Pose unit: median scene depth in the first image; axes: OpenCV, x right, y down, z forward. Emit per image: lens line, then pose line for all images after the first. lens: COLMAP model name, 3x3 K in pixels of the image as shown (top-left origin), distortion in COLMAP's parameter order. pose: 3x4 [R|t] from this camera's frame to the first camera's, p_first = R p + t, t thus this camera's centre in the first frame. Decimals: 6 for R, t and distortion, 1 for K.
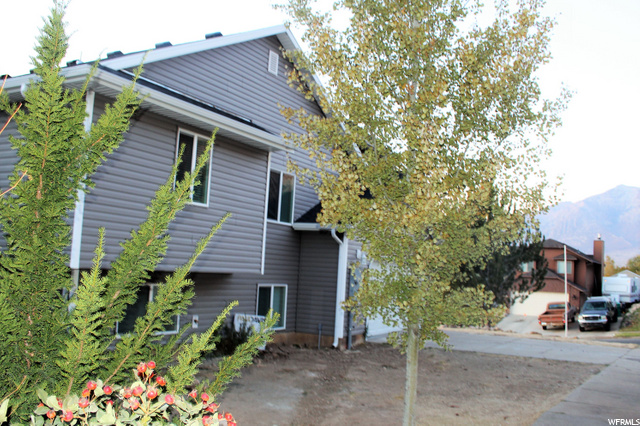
lens RADIAL K [[613.3, 0, 320.0], [0, 613.3, 213.0], [0, 0, 1]] dist [-0.163159, 0.003247]
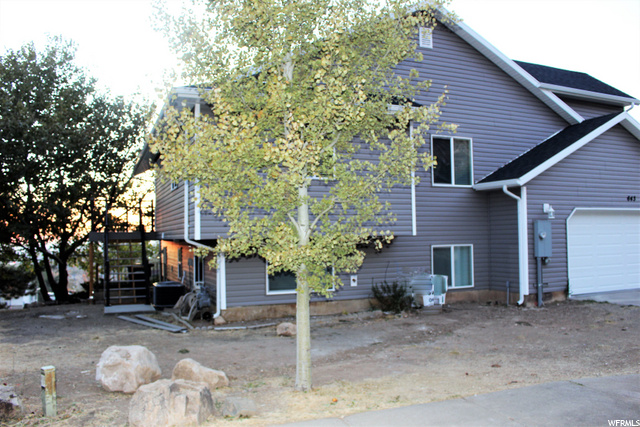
lens RADIAL K [[527.7, 0, 320.0], [0, 527.7, 213.5], [0, 0, 1]] dist [-0.109483, 0.009343]
pose [[0.779553, -0.095139, -0.619069, 0.304763], [0.115310, 0.993302, -0.007449, 0.042963], [0.615631, -0.065577, 0.785302, 0.150744]]
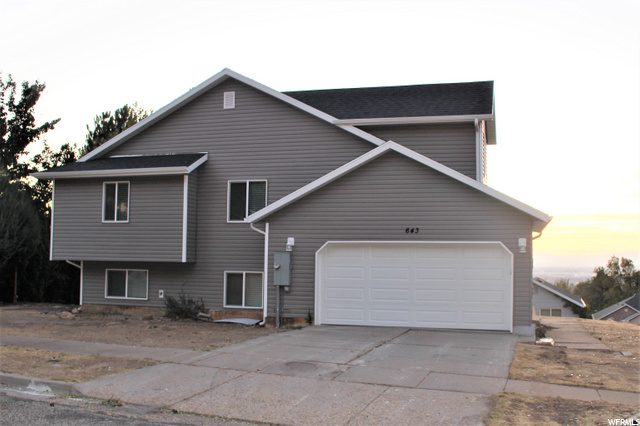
lens RADIAL K [[686.3, 0, 320.0], [0, 686.3, 213.0], [0, 0, 1]] dist [-0.146956, 0.002200]
pose [[0.208854, -0.121936, -0.970315, 1.313919], [0.087570, 0.990542, -0.105629, 0.157650], [0.974018, -0.062909, 0.217557, 0.839633]]
